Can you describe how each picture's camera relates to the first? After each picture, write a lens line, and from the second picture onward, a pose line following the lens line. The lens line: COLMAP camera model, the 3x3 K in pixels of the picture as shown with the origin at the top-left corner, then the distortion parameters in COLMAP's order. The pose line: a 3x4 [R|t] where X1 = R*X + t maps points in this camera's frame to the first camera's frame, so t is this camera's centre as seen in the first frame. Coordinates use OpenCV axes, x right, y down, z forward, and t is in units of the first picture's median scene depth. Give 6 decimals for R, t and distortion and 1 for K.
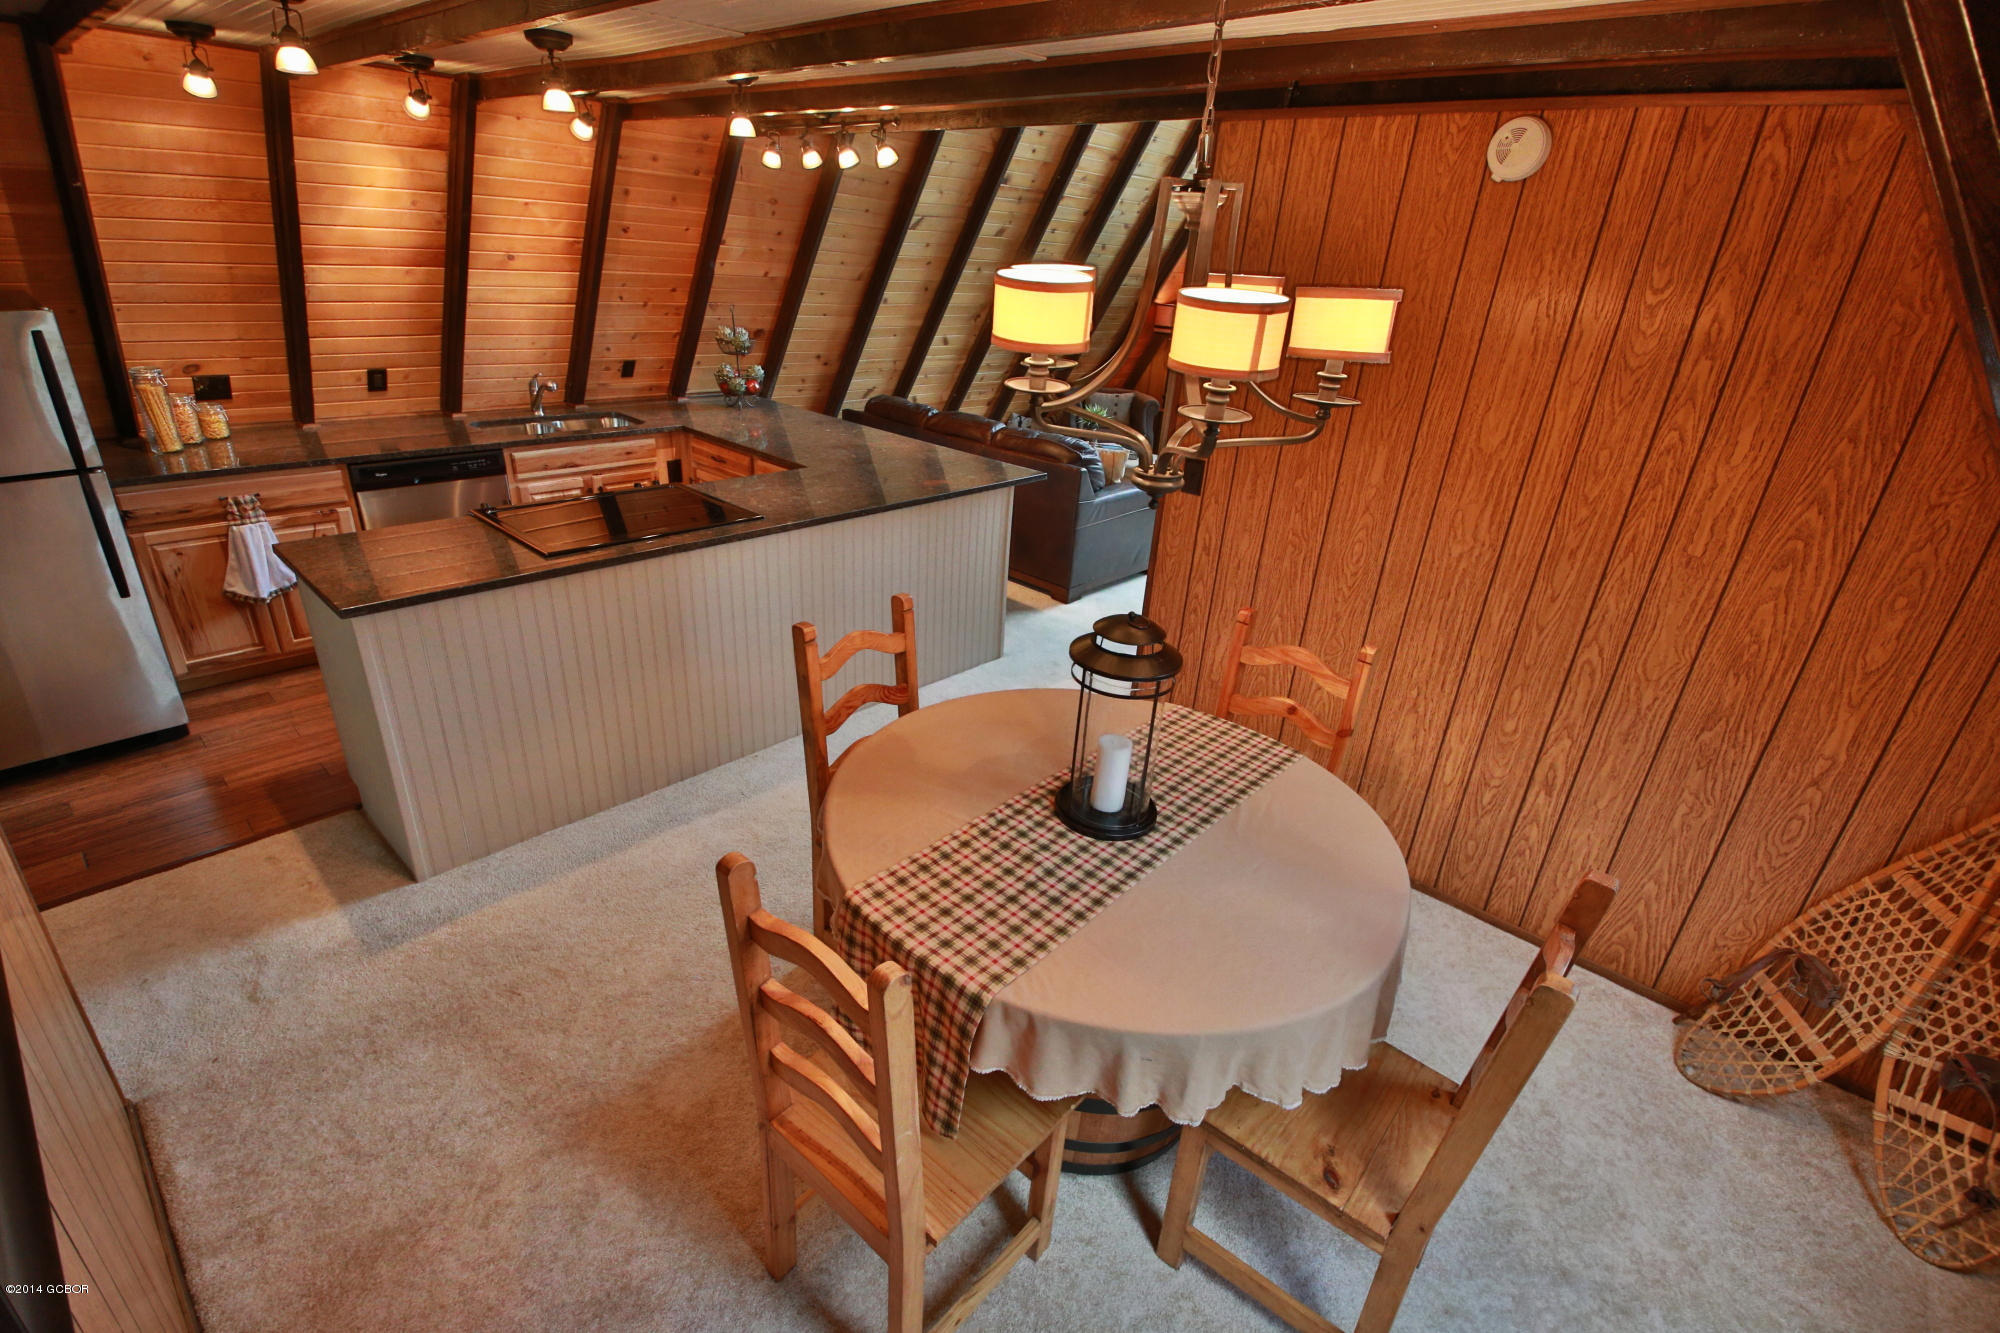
lens RADIAL K [[920.1, 0, 997.0], [0, 920.1, 670.0], [0, 0, 1]] dist [0.019493, -0.009615]
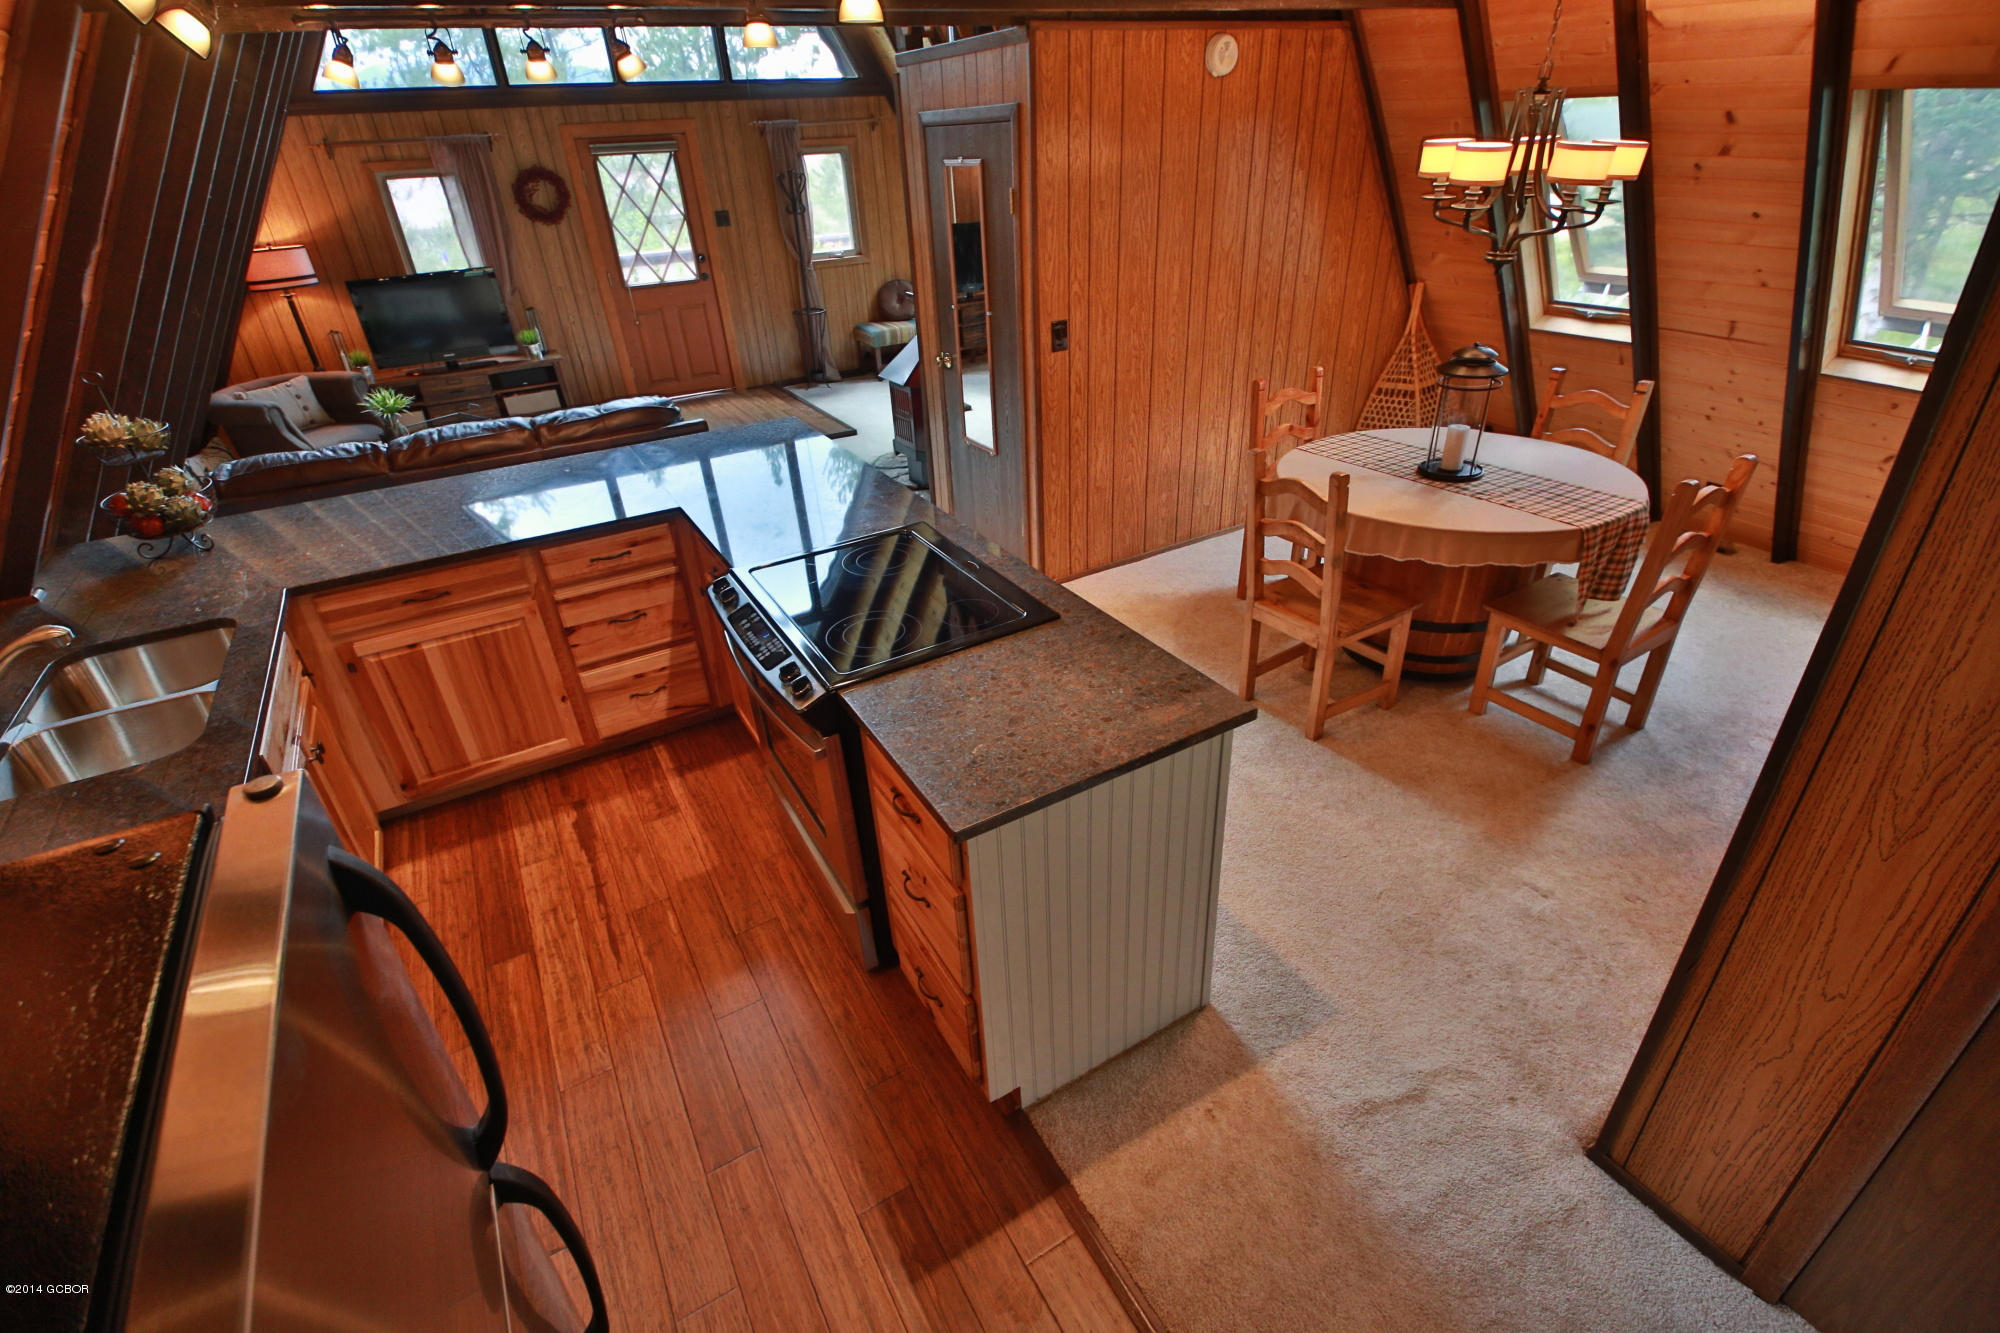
lens RADIAL K [[920.1, 0, 993.1], [0, 920.1, 671.6], [0, 0, 1]] dist [0.019493, -0.009615]
pose [[0.288585, -0.548556, 0.784733, -1.004343], [0.461955, 0.797669, 0.387715, -0.365477], [-0.838640, 0.250622, 0.483603, 0.585772]]
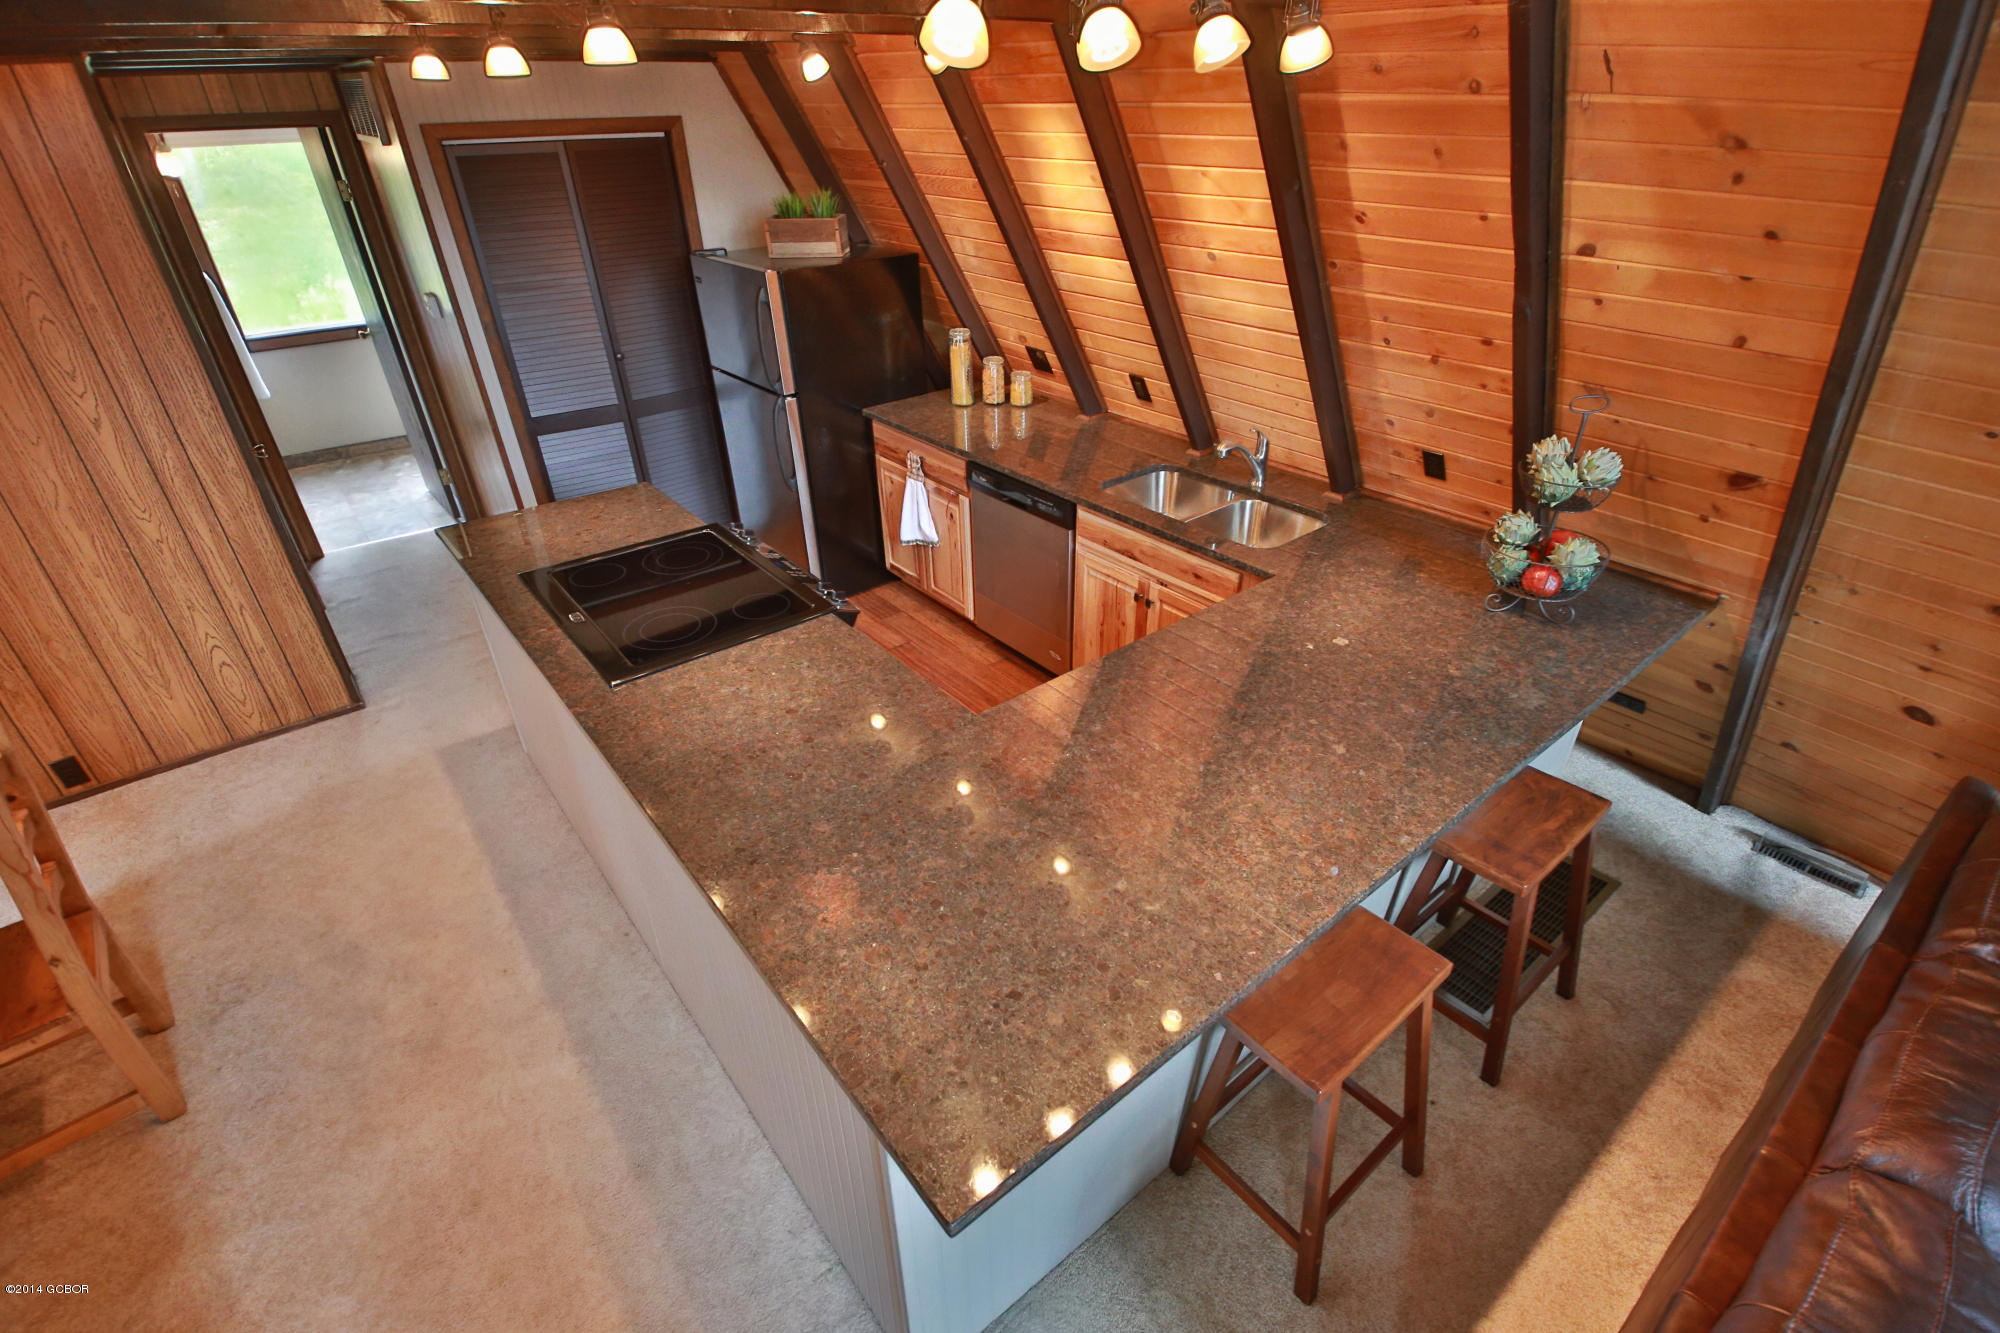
lens RADIAL K [[920.1, 0, 1004.3], [0, 920.1, 680.3], [0, 0, 1]] dist [0.019493, -0.009615]
pose [[-0.143233, 0.478124, -0.866534, 0.282573], [-0.410827, 0.767839, 0.491574, -0.622708], [0.900392, 0.426405, 0.086446, 1.227521]]
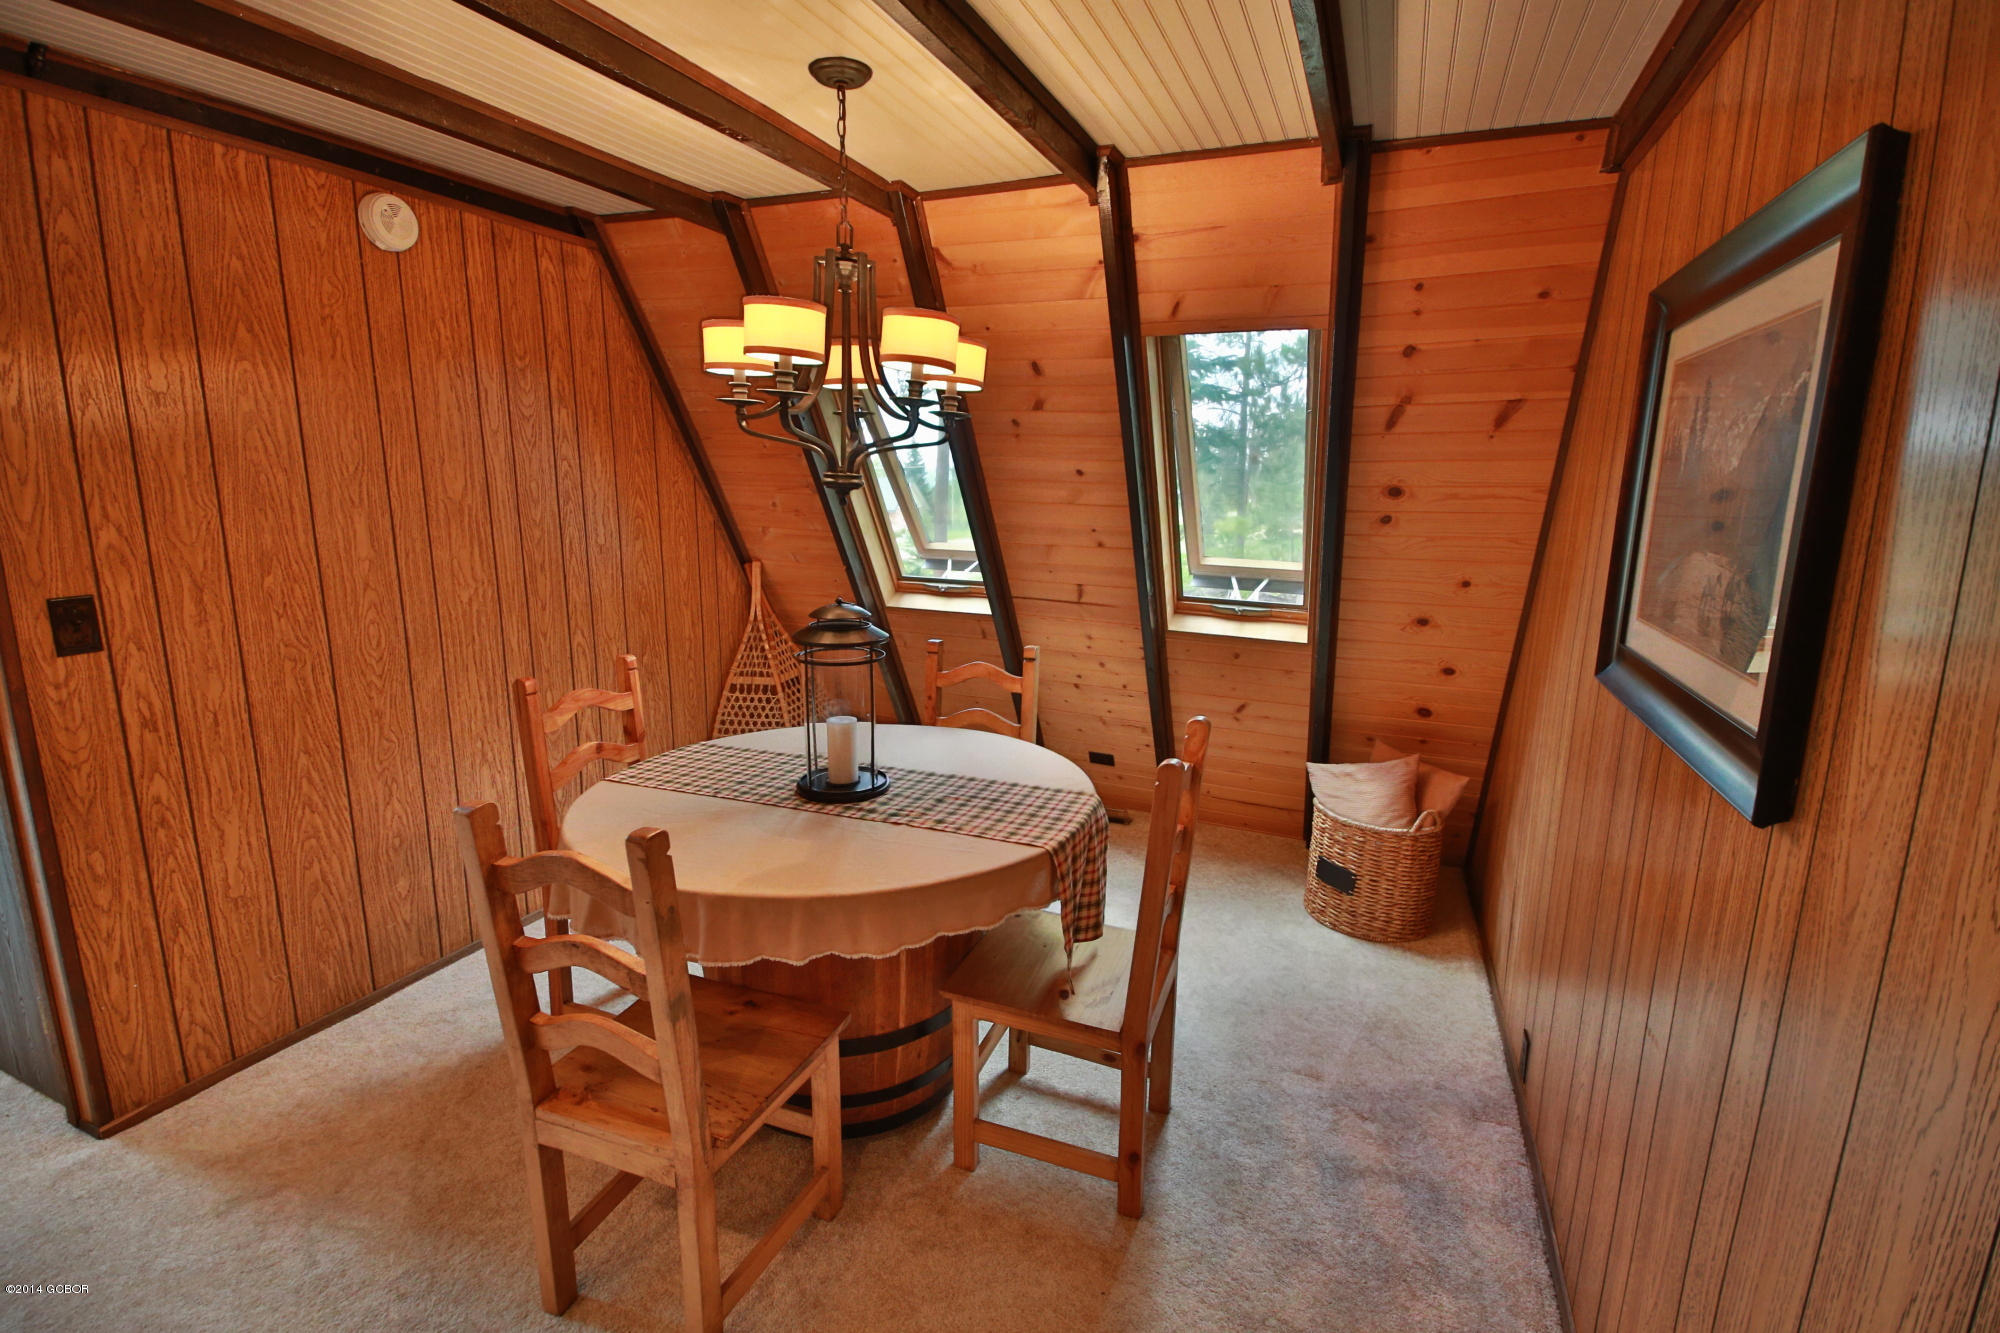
lens RADIAL K [[920.1, 0, 1012.6], [0, 920.1, 663.3], [0, 0, 1]] dist [0.019493, -0.009615]
pose [[-0.348349, -0.254245, 0.902226, -0.557192], [0.358702, 0.853095, 0.378895, -0.196626], [-0.866017, 0.455618, -0.205977, 0.591503]]
